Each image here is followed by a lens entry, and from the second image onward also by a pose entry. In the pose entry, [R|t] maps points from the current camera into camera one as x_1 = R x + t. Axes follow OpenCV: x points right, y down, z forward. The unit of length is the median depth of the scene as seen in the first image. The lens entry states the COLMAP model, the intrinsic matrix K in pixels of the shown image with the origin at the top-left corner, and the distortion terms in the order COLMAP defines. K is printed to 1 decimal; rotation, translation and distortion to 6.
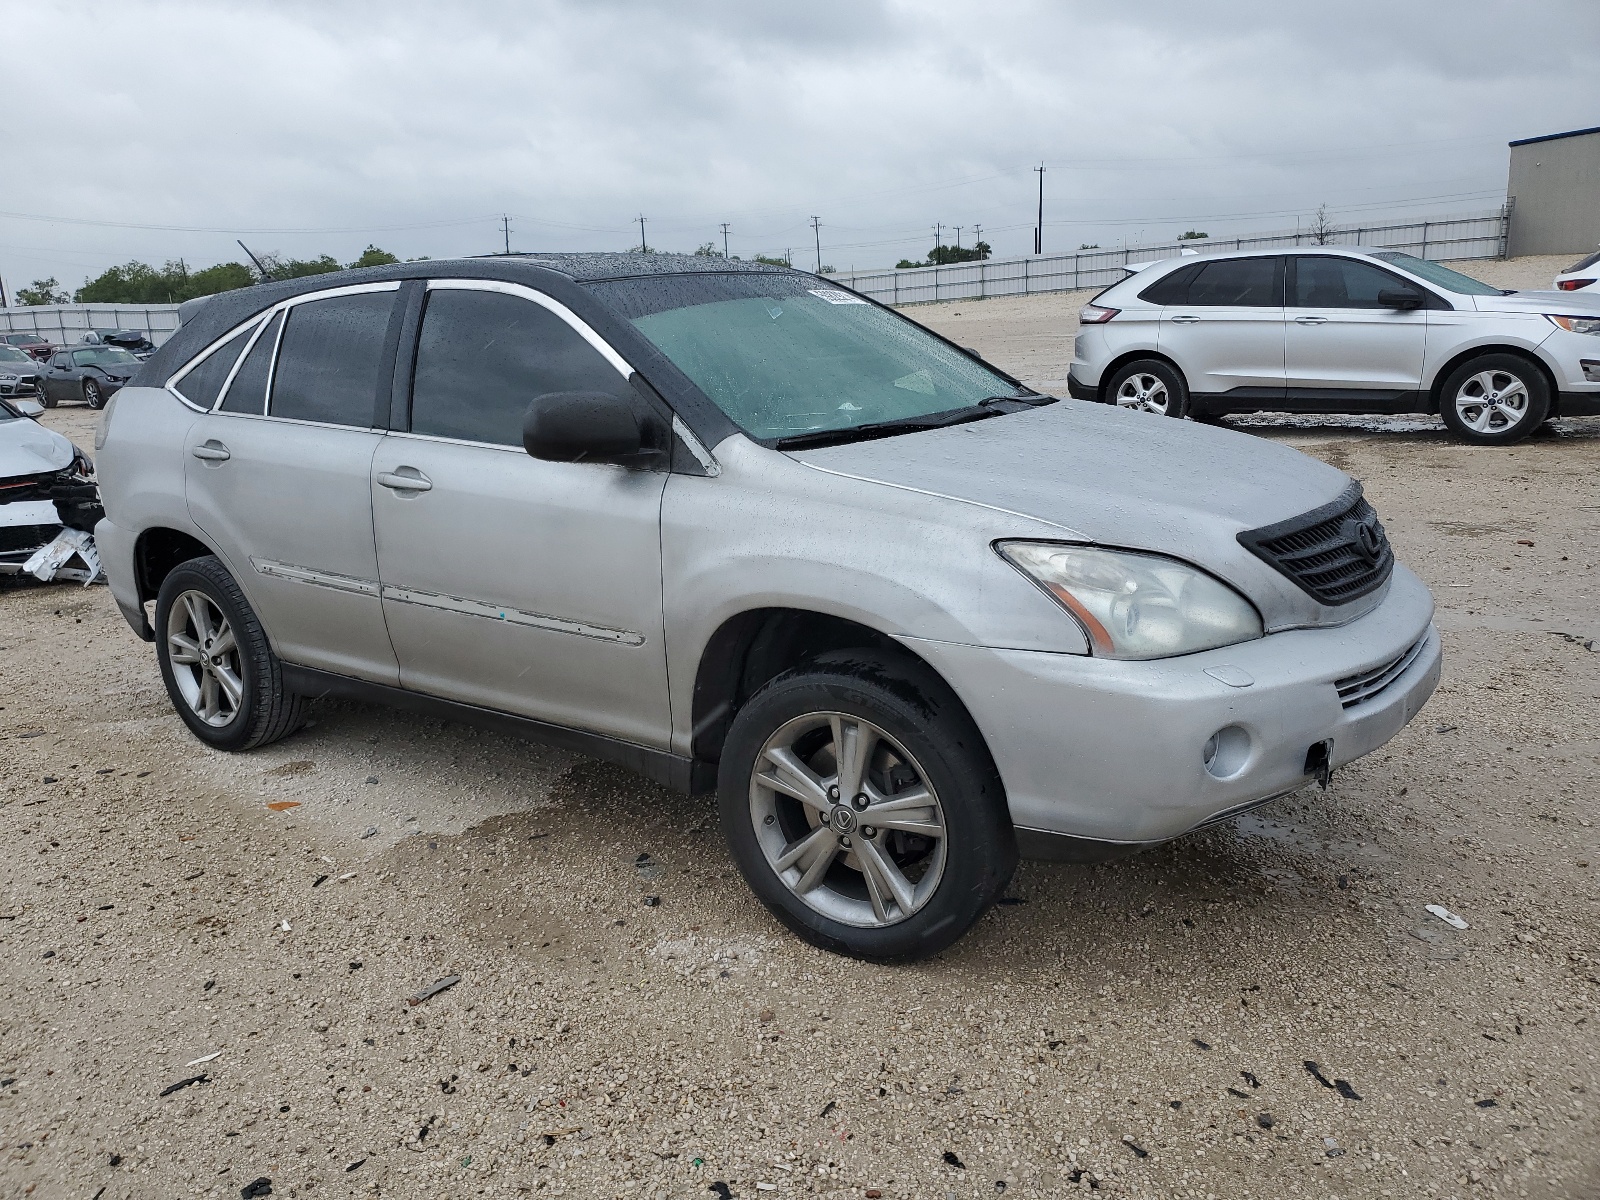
lens RADIAL K [[1304.6, 0, 835.0], [0, 1304.6, 642.0], [0, 0, 1]] dist [0.028603, -0.004194]
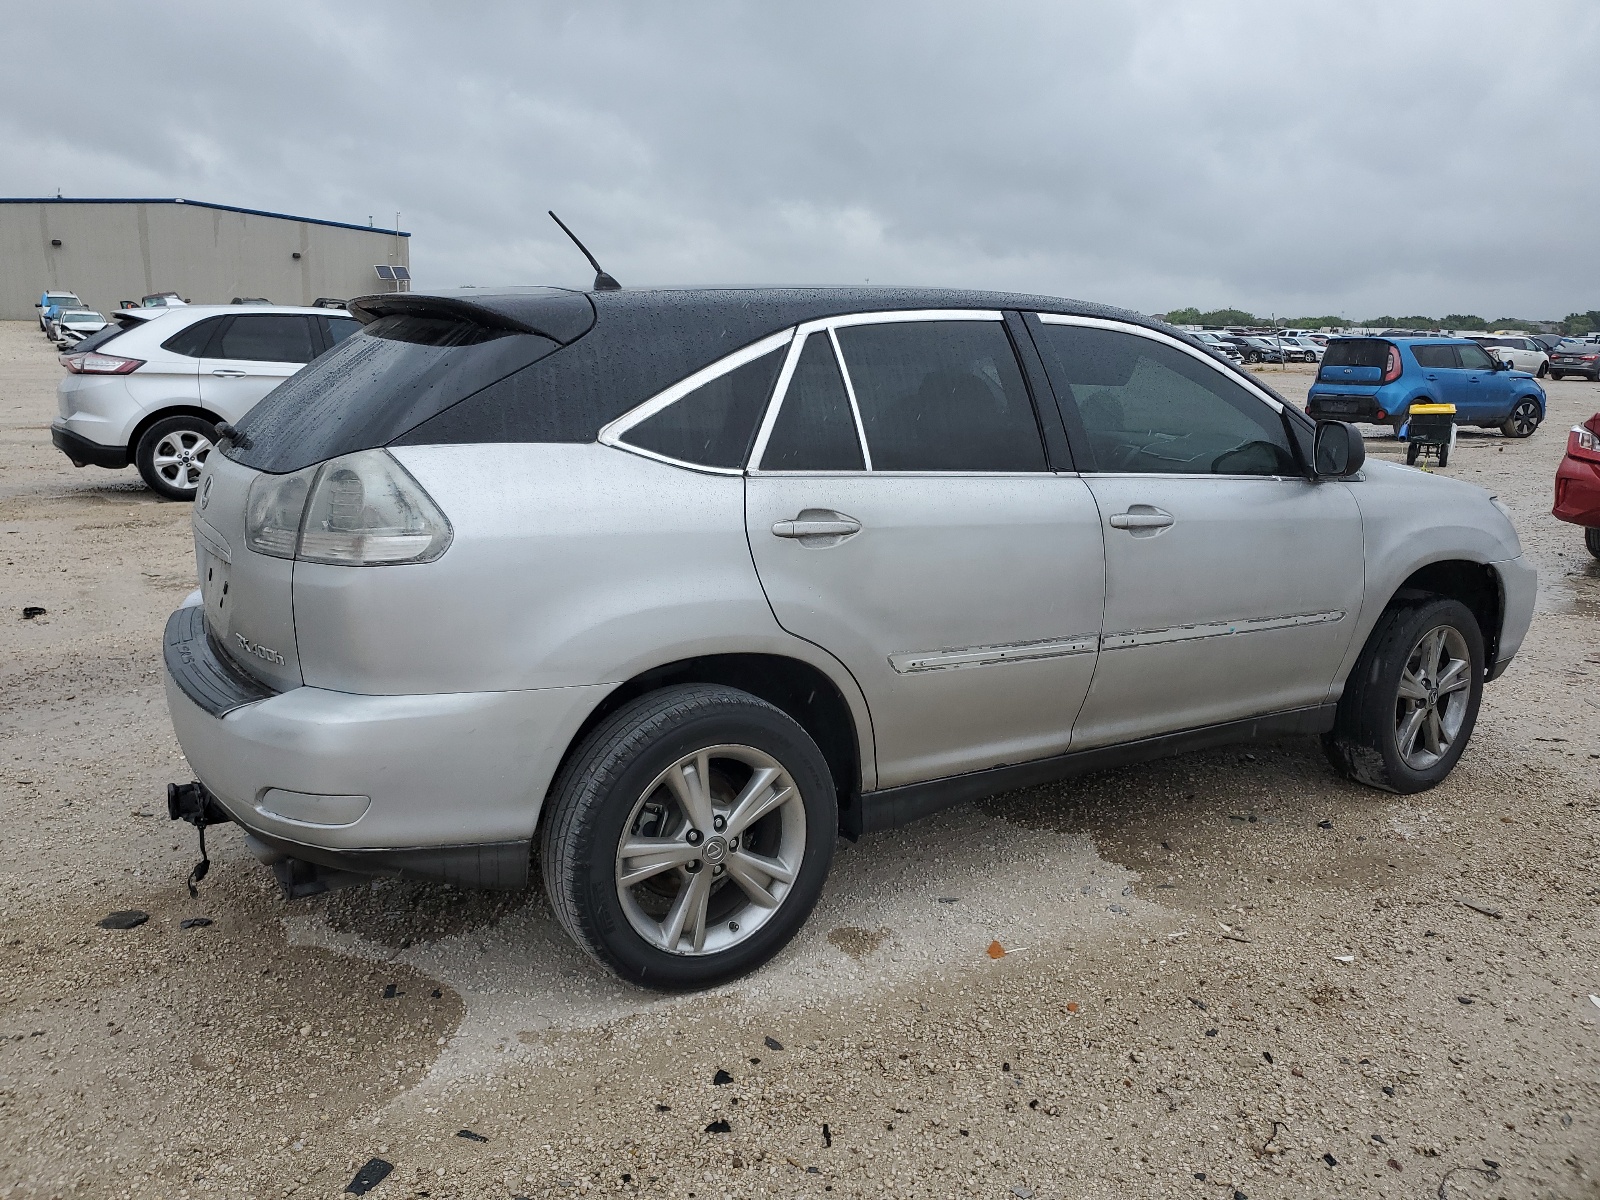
lens RADIAL K [[1264.7, 0, 800.0], [0, 1264.7, 600.0], [0, 0, 1]] dist [0.011062, 0.004938]
pose [[0.372713, -0.134919, 0.918086, -0.429851], [0.203540, 0.977166, 0.060971, -0.057689], [-0.905349, 0.164143, 0.391664, 0.290443]]
